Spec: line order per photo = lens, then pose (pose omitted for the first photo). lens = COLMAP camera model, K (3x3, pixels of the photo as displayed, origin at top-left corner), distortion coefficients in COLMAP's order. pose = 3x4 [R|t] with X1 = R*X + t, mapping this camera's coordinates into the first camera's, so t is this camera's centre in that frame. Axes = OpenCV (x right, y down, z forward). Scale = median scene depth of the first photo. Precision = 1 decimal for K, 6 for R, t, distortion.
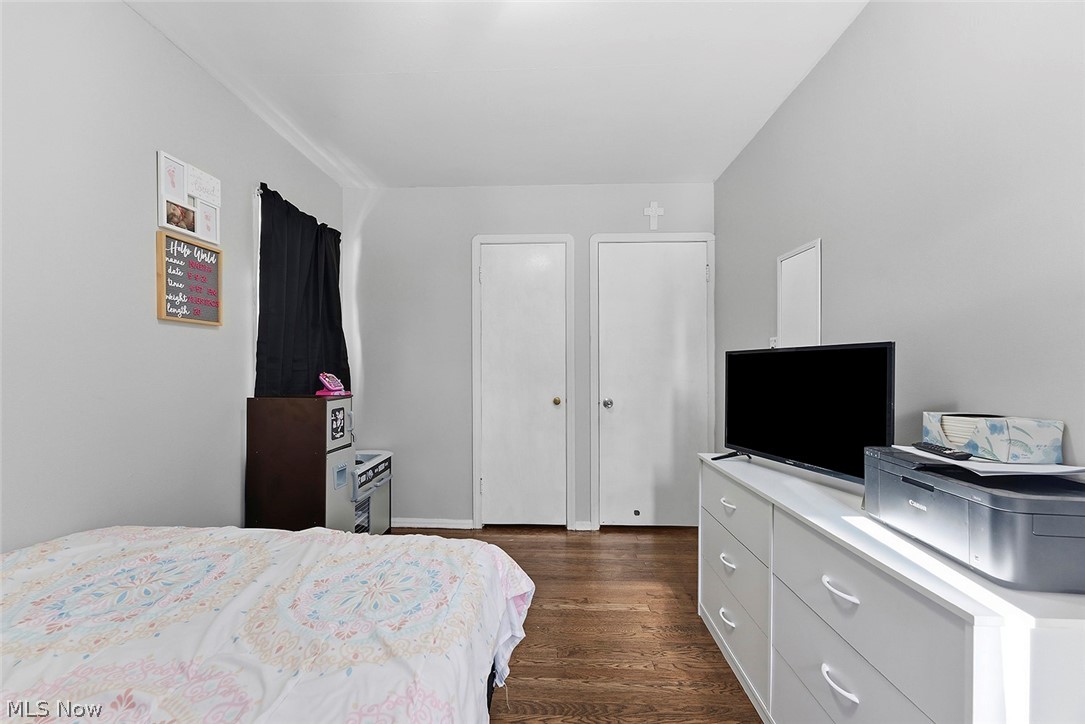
lens RADIAL K [[438.2, 0, 536.3], [0, 438.2, 365.4], [0, 0, 1]] dist [-0.002079, 0.000283]
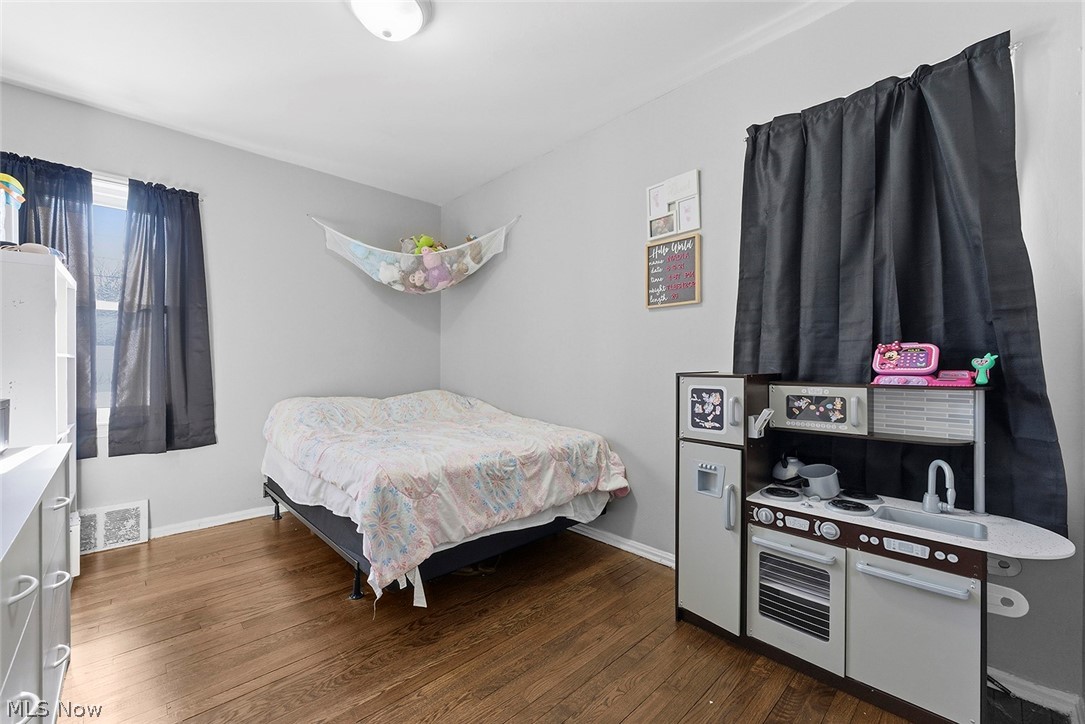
lens RADIAL K [[438.2, 0, 536.3], [0, 438.2, 365.4], [0, 0, 1]] dist [-0.002079, 0.000283]
pose [[-0.692979, -0.002980, -0.720952, 0.365356], [-0.003120, 0.999994, -0.001135, 0.072464], [0.720951, 0.001462, -0.692984, 1.609856]]
